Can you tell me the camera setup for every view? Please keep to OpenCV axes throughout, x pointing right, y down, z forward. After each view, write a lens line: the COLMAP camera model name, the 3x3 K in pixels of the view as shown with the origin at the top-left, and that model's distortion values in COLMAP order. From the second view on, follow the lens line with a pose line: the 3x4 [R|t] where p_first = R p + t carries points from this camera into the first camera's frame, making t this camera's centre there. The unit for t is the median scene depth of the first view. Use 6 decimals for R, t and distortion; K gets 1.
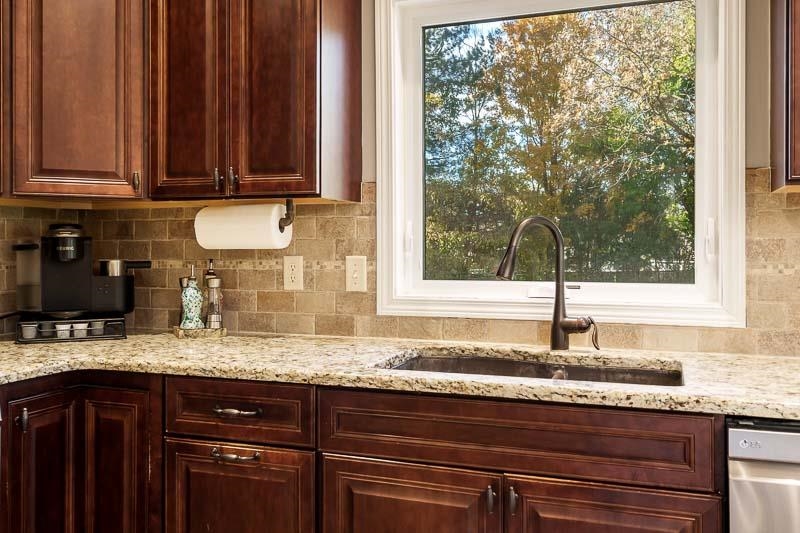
lens RADIAL K [[717.7, 0, 400.6], [0, 717.7, 248.1], [0, 0, 1]] dist [0.003191, -0.000417]
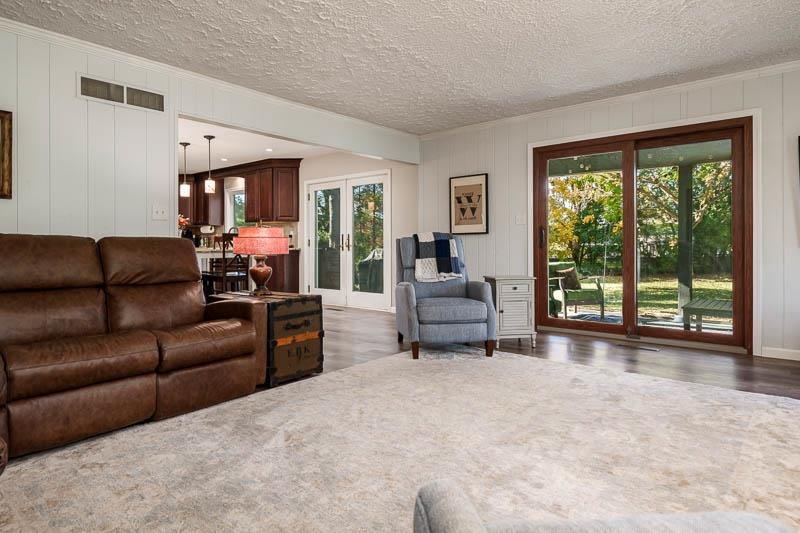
lens RADIAL K [[453.7, 0, 397.5], [0, 453.7, 253.5], [0, 0, 1]] dist [0.001870, -0.000407]
pose [[0.942123, 0.003855, -0.335246, 2.754398], [0.002338, 0.999834, 0.018066, 0.116550], [0.335260, -0.017804, 0.941958, -2.258678]]
